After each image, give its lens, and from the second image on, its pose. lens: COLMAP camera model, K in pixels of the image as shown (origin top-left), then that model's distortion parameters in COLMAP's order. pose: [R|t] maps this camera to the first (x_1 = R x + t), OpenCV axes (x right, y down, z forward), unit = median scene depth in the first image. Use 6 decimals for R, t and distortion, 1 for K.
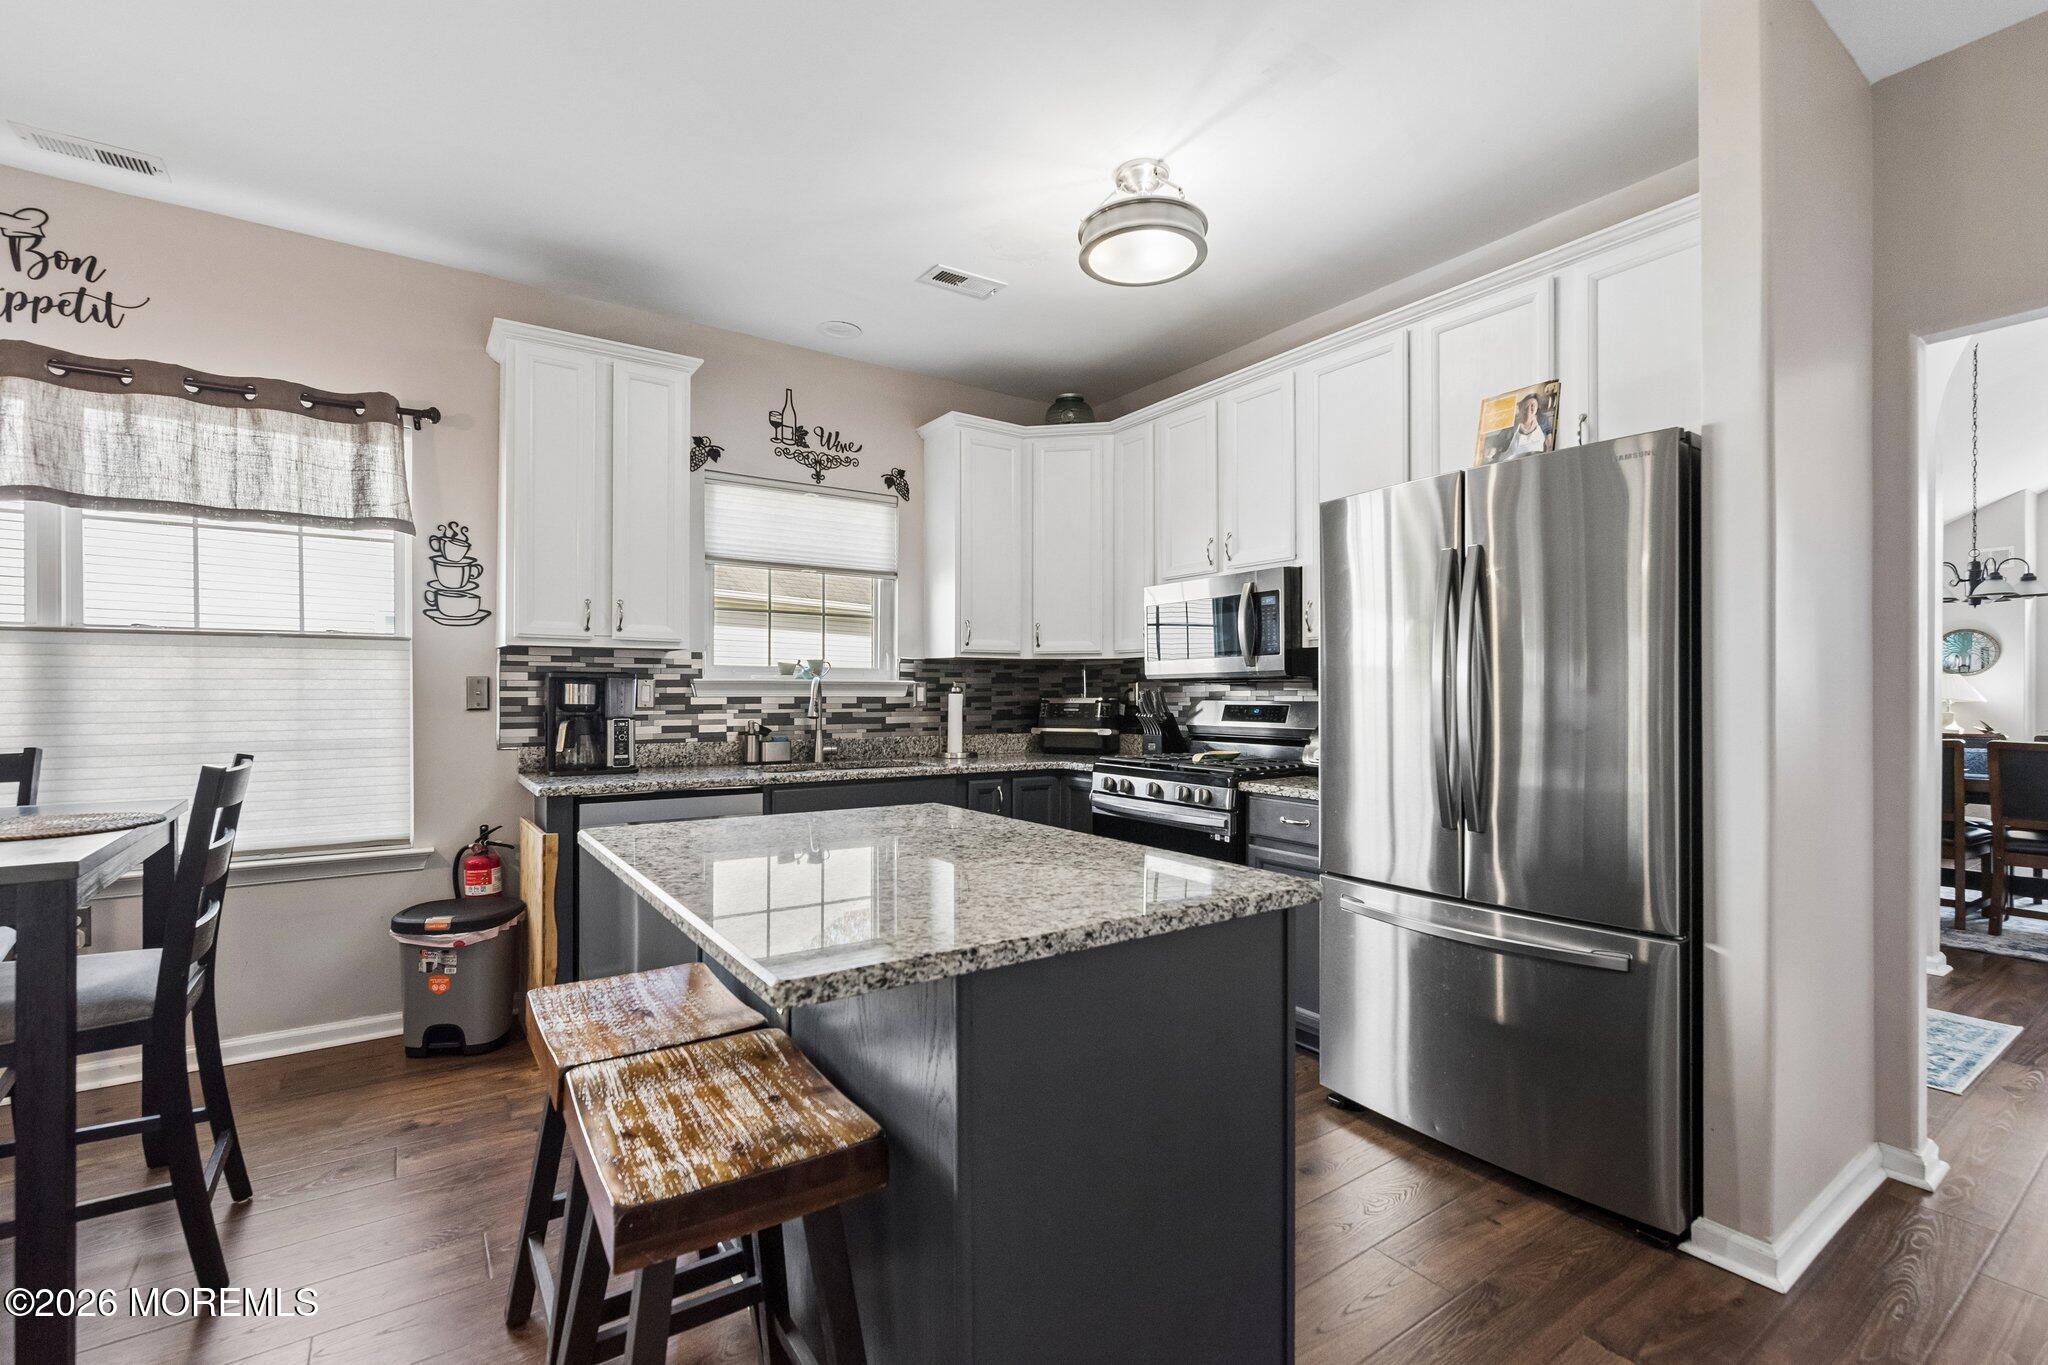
lens RADIAL K [[885.6, 0, 1024.5], [0, 885.6, 691.8], [0, 0, 1]] dist [-0.000696, -0.000462]
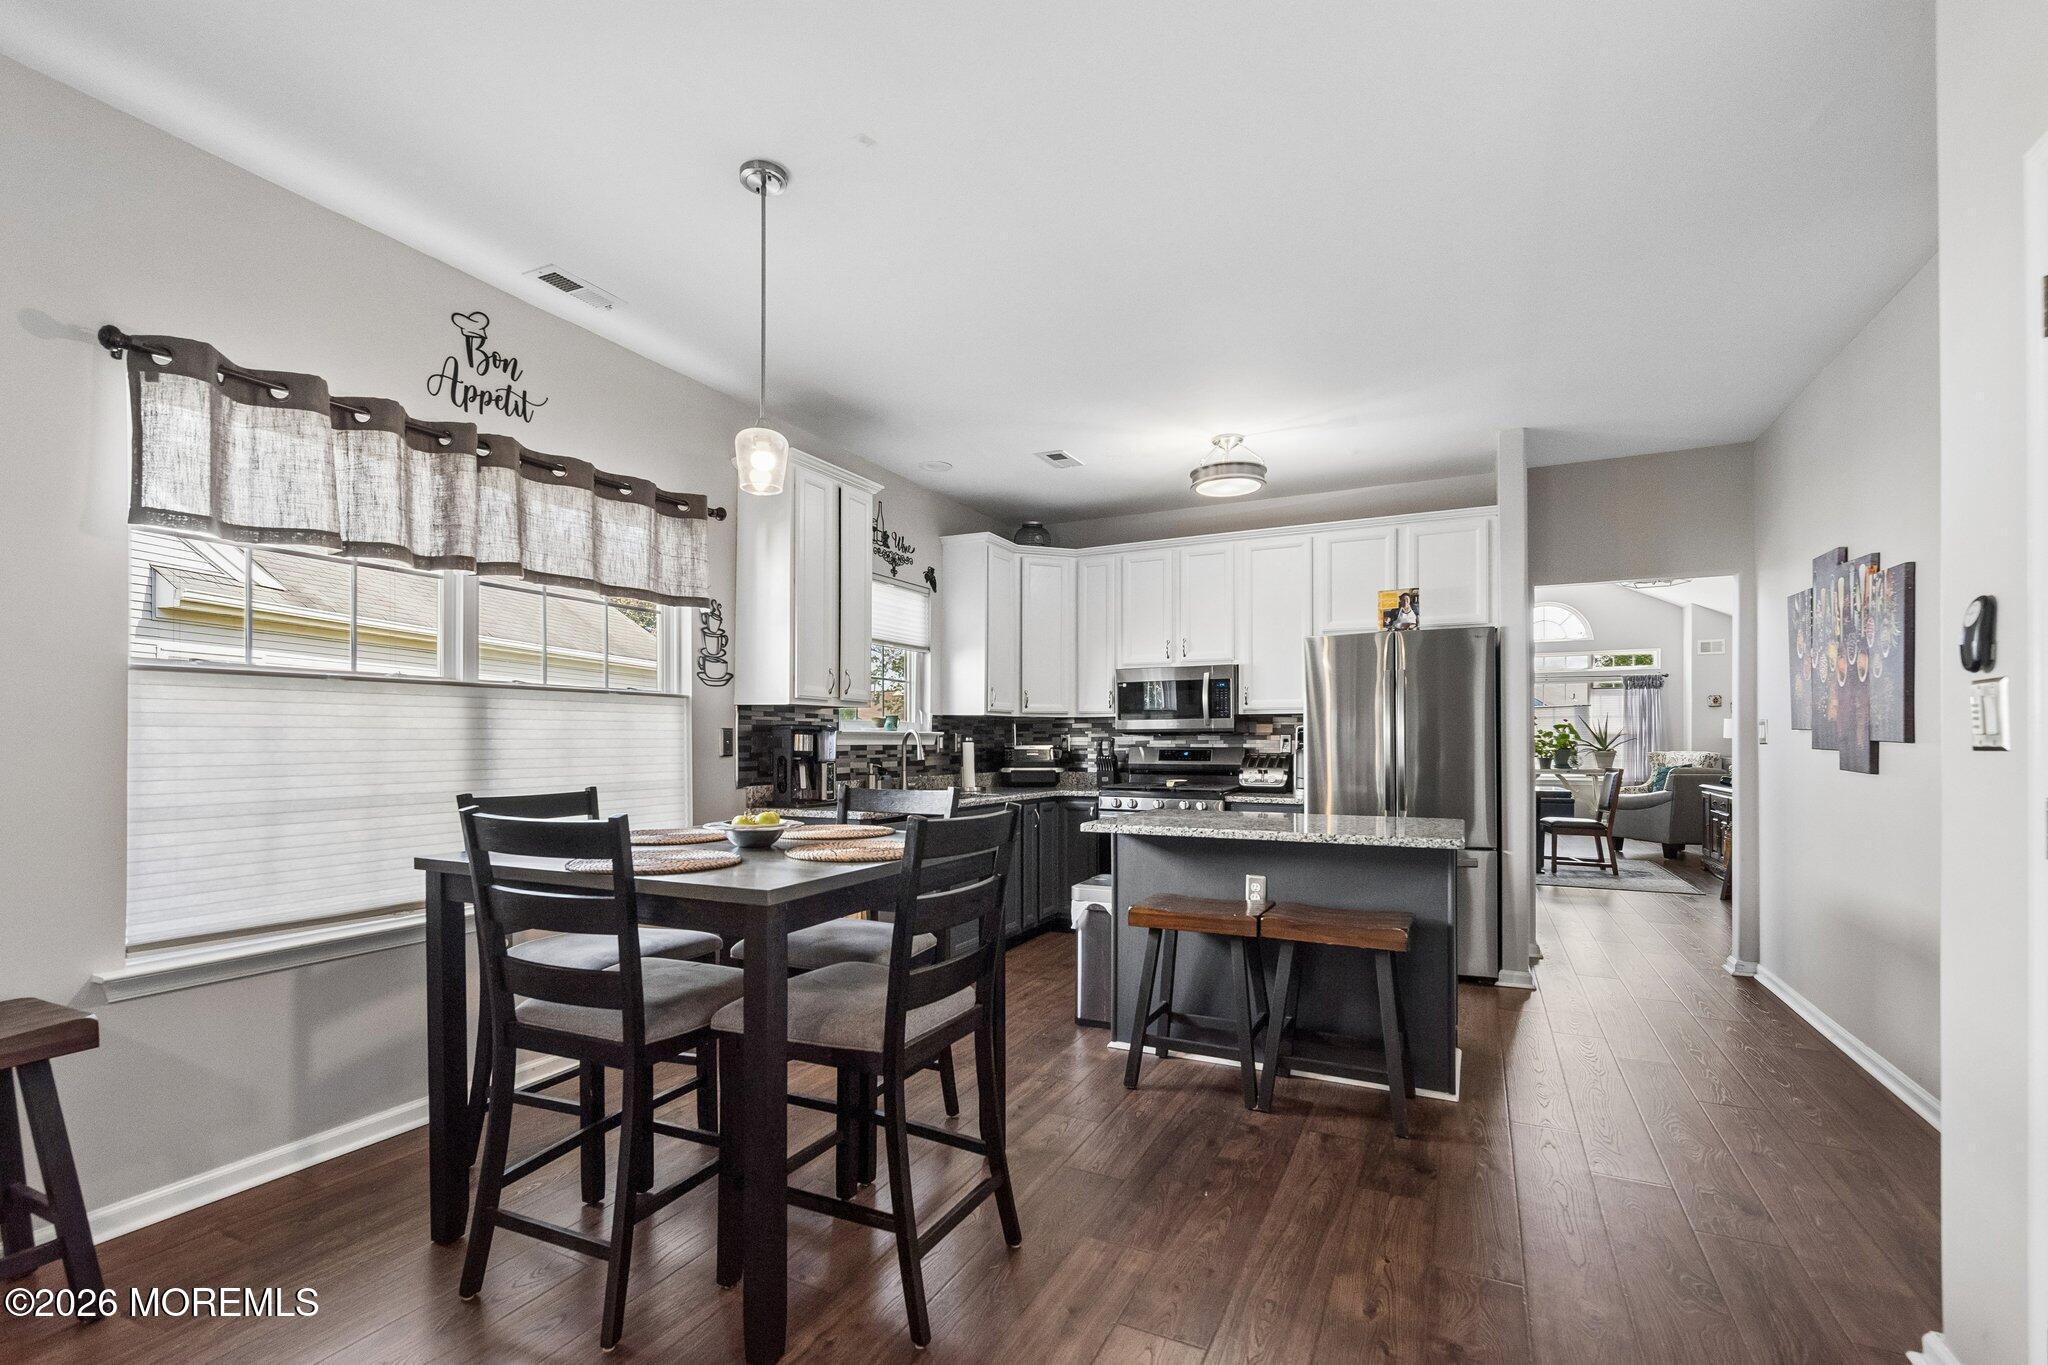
lens RADIAL K [[911.7, 0, 1004.2], [0, 911.7, 731.9], [0, 0, 1]] dist [-0.000847, -0.000009]
pose [[0.877835, 0.004711, 0.478939, -0.819901], [-0.000573, 0.999961, -0.008786, -0.001364], [-0.478962, 0.007438, 0.877804, -0.253797]]
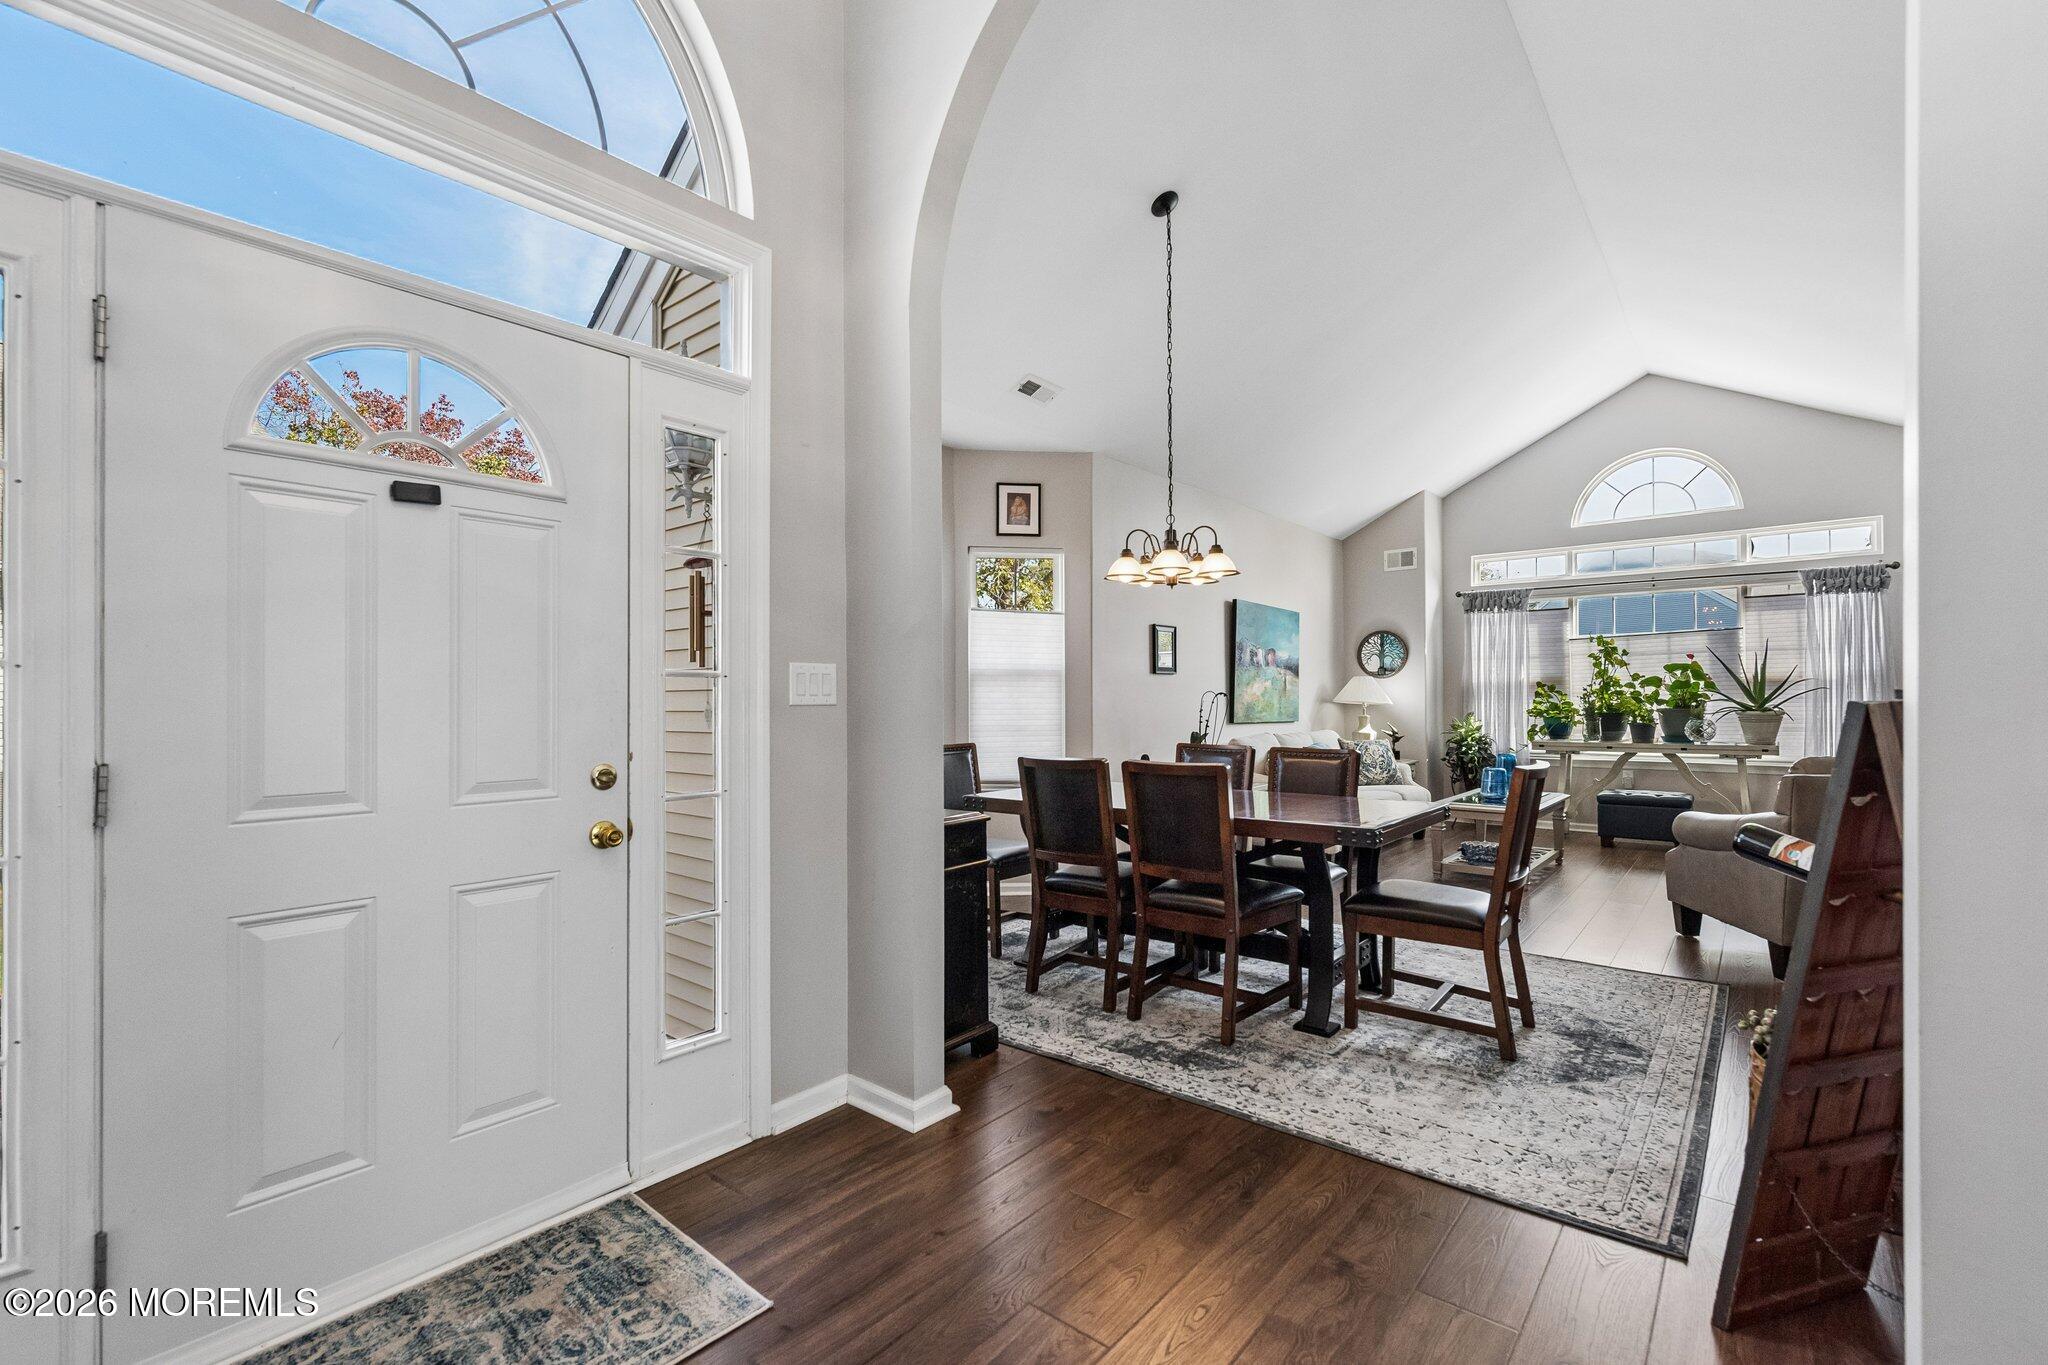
lens RADIAL K [[885.6, 0, 1024.5], [0, 885.6, 691.8], [0, 0, 1]] dist [-0.000696, -0.000462]
pose [[0.964819, -0.003282, 0.262893, 0.982567], [0.005036, 0.999969, -0.006001, 0.003443], [-0.262865, 0.007114, 0.964806, 0.366882]]
